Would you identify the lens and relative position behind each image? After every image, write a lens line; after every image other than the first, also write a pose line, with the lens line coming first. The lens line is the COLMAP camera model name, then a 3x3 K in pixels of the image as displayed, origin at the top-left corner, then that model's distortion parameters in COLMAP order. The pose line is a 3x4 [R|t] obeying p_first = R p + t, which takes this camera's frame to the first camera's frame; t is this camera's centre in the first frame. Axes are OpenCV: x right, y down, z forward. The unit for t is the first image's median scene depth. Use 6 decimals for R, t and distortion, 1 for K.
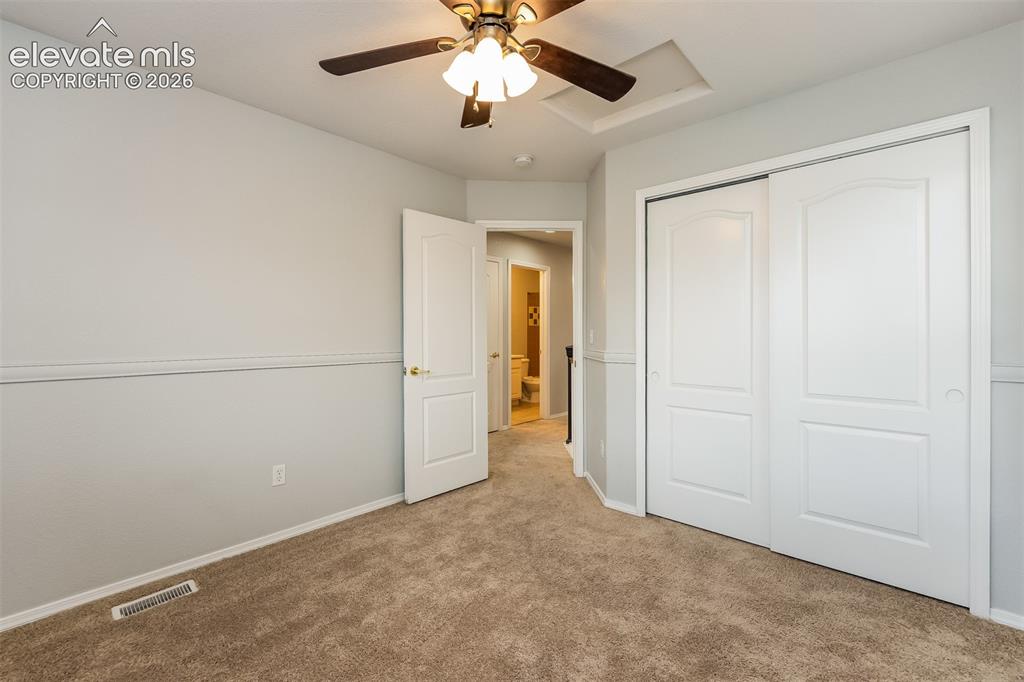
lens RADIAL K [[442.5, 0, 519.5], [0, 442.5, 338.0], [0, 0, 1]] dist [-0.000433, 0.000148]
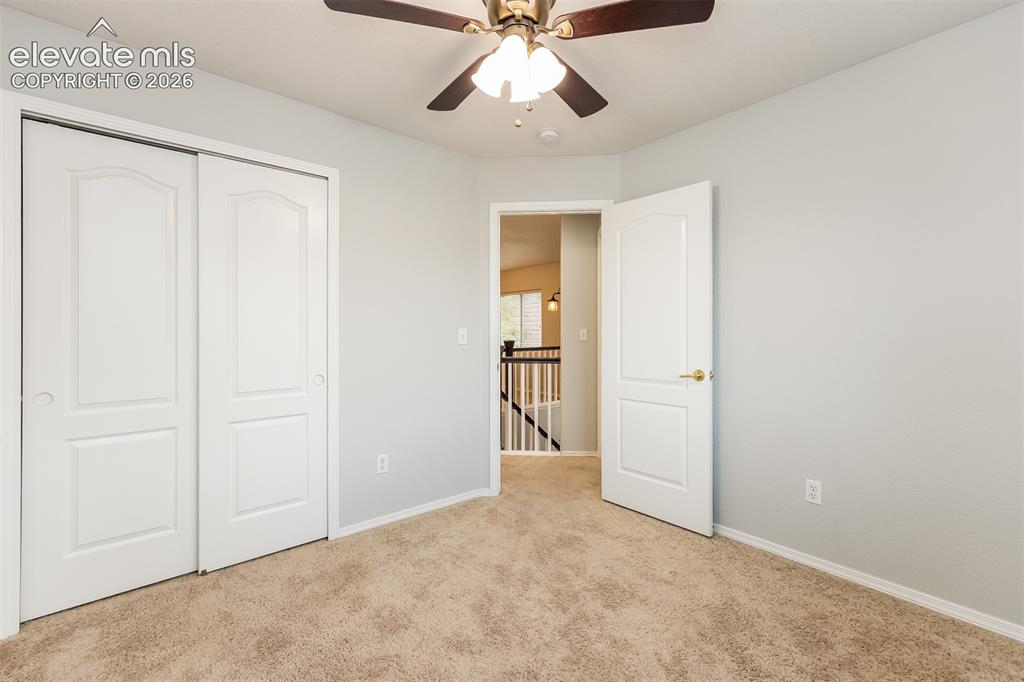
lens RADIAL K [[442.5, 0, 519.4], [0, 442.5, 333.7], [0, 0, 1]] dist [-0.000433, 0.000148]
pose [[0.134190, -0.001997, 0.990954, -0.224626], [0.010386, 0.999946, 0.000608, 0.000901], [-0.990901, 0.010210, 0.134203, 0.235116]]
